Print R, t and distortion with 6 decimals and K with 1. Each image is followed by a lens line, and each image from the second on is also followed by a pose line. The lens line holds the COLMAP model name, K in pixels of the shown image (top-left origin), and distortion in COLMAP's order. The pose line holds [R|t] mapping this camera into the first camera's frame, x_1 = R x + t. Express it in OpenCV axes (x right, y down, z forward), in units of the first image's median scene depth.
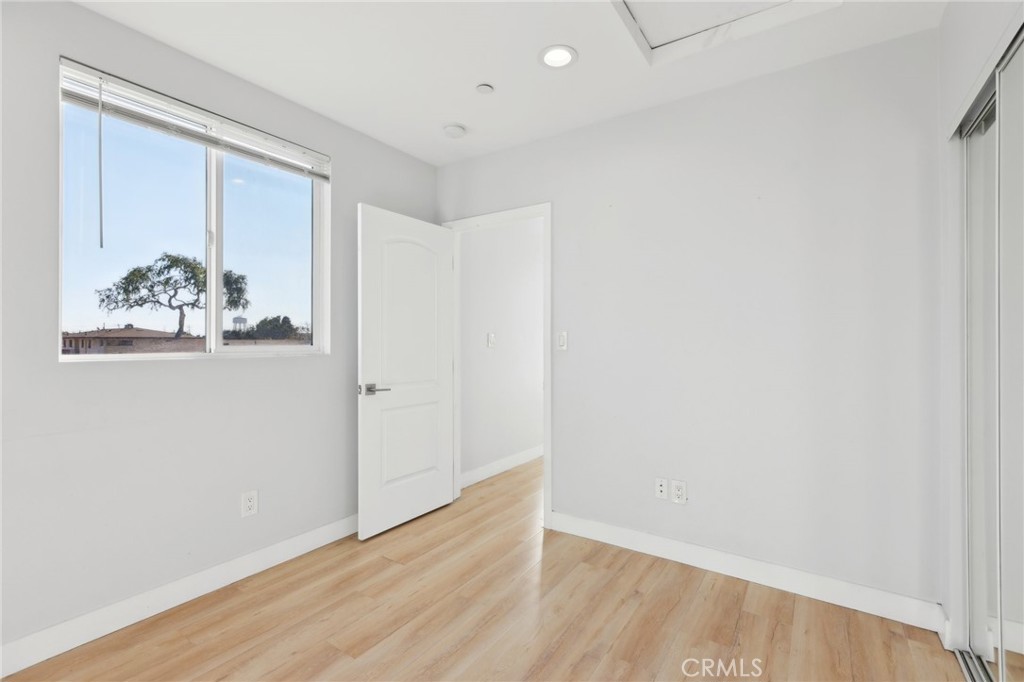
lens RADIAL K [[457.8, 0, 509.8], [0, 457.8, 338.2], [0, 0, 1]] dist [-0.001437, -0.000175]
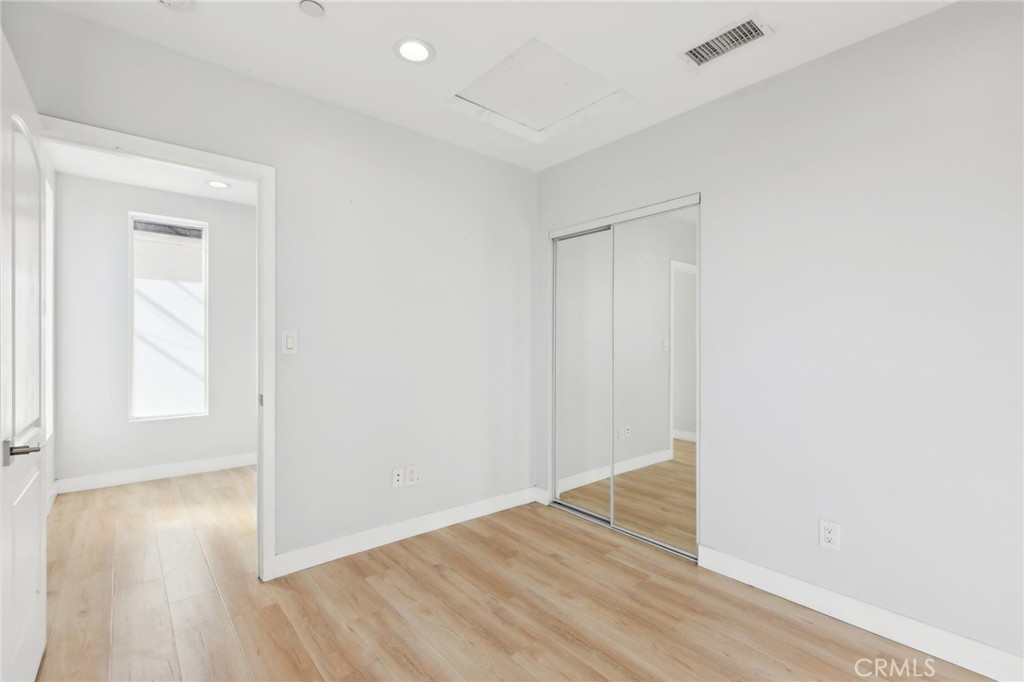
lens RADIAL K [[456.1, 0, 506.5], [0, 456.1, 342.2], [0, 0, 1]] dist [-0.012292, 0.000494]
pose [[0.272066, 0.003340, 0.962273, -0.722392], [-0.007435, 0.999971, -0.001368, 0.004526], [-0.962250, -0.006782, 0.272083, 0.511976]]
